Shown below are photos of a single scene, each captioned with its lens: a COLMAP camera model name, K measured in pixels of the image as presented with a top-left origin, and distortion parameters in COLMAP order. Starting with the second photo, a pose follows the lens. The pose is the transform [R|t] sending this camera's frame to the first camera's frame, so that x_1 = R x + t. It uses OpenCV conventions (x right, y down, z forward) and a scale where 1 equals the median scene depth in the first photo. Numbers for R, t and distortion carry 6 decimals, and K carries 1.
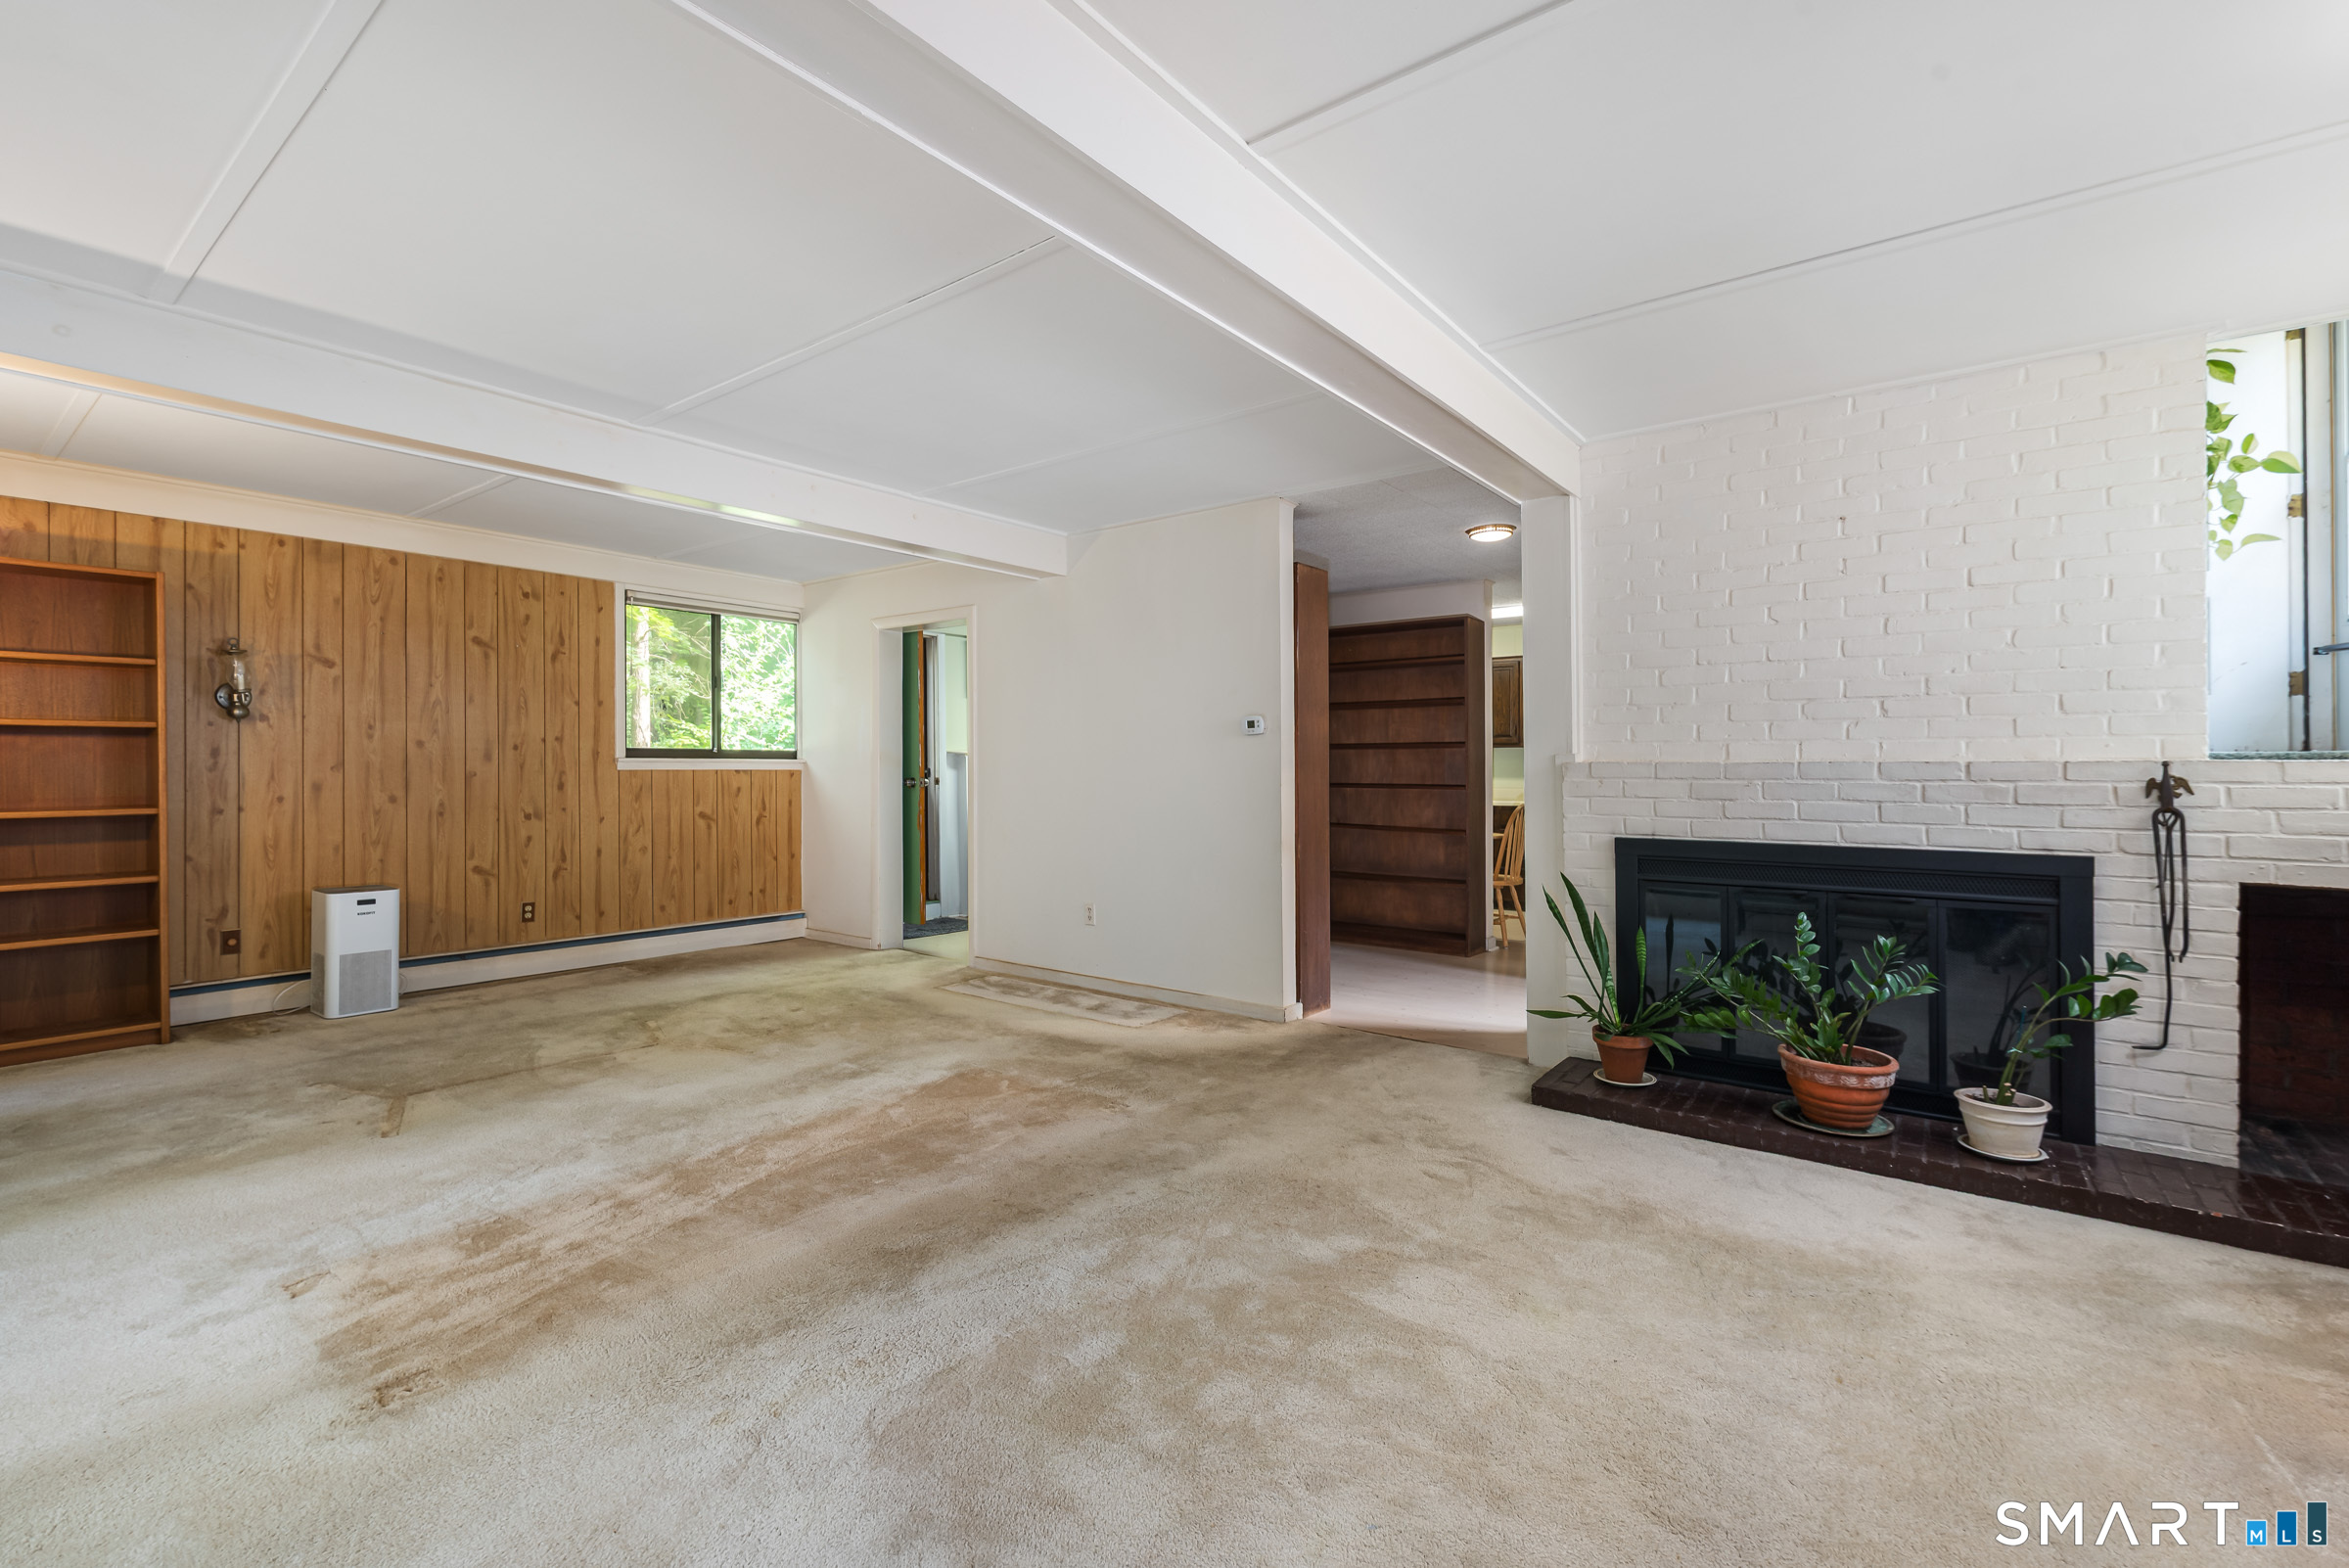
lens RADIAL K [[1015.3, 0, 1170.1], [0, 1015.3, 770.8], [0, 0, 1]] dist [0.000975, -0.000553]
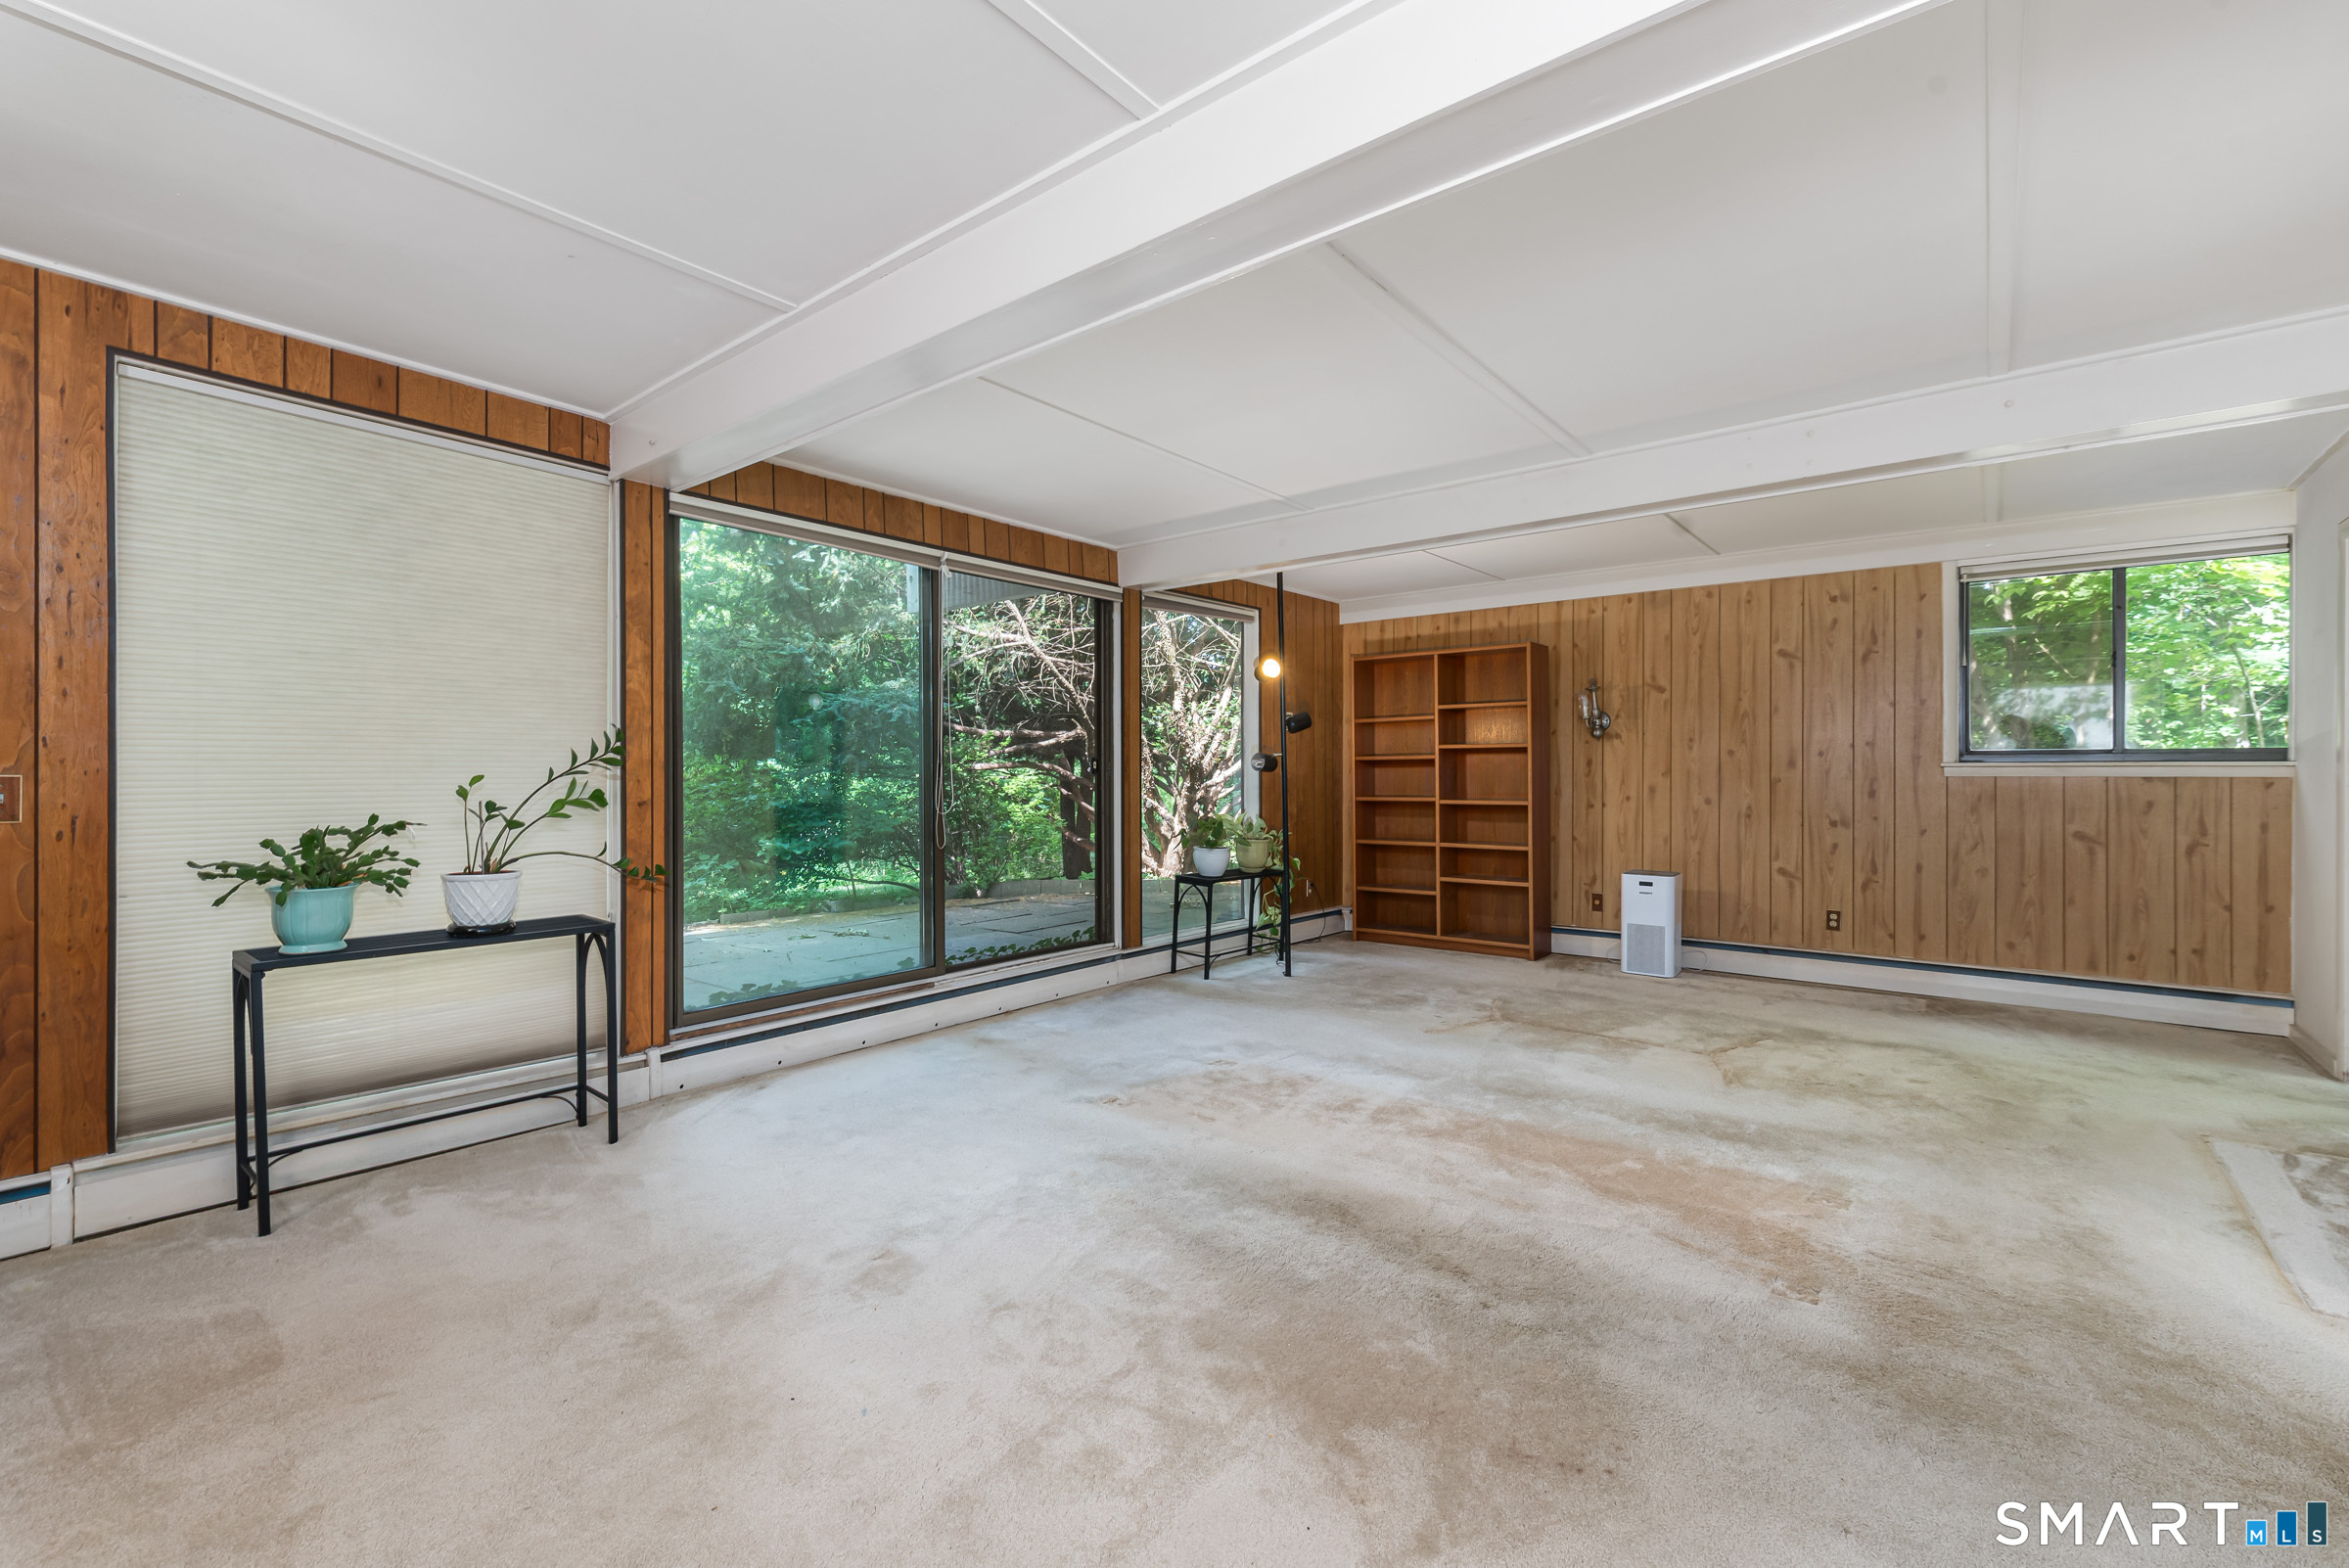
lens RADIAL K [[1015.3, 0, 1158.8], [0, 1015.3, 783.6], [0, 0, 1]] dist [0.000975, -0.000553]
pose [[-0.025435, 0.008964, -0.999636, 0.384192], [-0.003349, 0.999953, 0.009052, -0.000381], [0.999671, 0.003578, -0.025404, 0.384674]]
